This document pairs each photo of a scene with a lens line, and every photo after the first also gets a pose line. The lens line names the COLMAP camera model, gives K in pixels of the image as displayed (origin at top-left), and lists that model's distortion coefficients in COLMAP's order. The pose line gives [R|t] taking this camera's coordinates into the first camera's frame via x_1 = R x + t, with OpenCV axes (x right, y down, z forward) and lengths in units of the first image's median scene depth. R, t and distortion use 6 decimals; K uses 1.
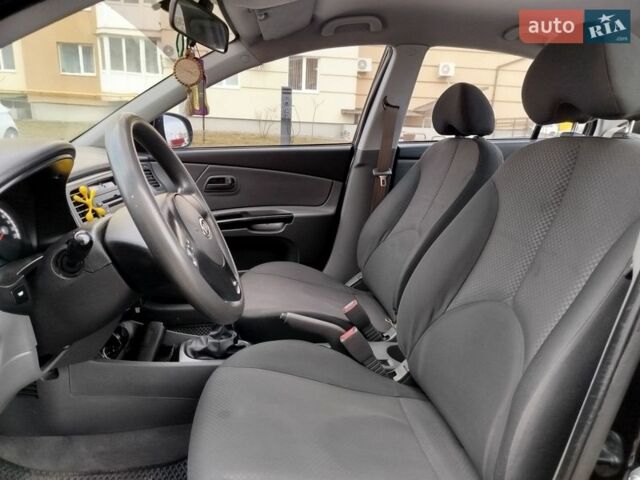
lens RADIAL K [[440.0, 0, 320.4], [0, 440.0, 244.1], [0, 0, 1]] dist [0.034113, -0.036881]
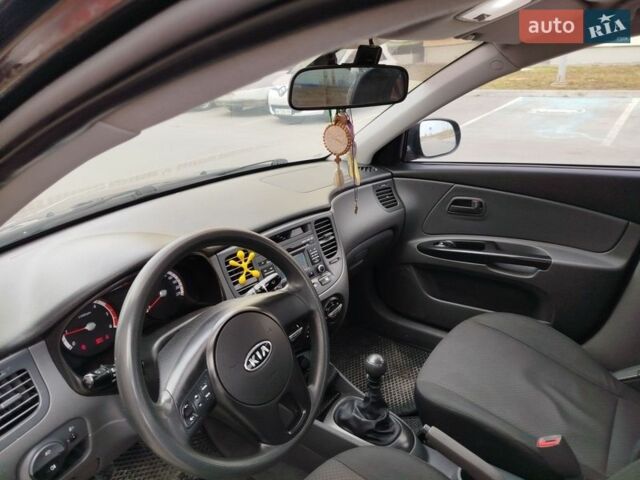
lens RADIAL K [[440.0, 0, 323.2], [0, 440.0, 238.1], [0, 0, 1]] dist [0.034113, -0.036881]
pose [[0.706621, 0.200208, -0.678678, 0.197074], [-0.113541, 0.978790, 0.170525, -0.223211], [0.698423, -0.043439, 0.714365, 0.233088]]
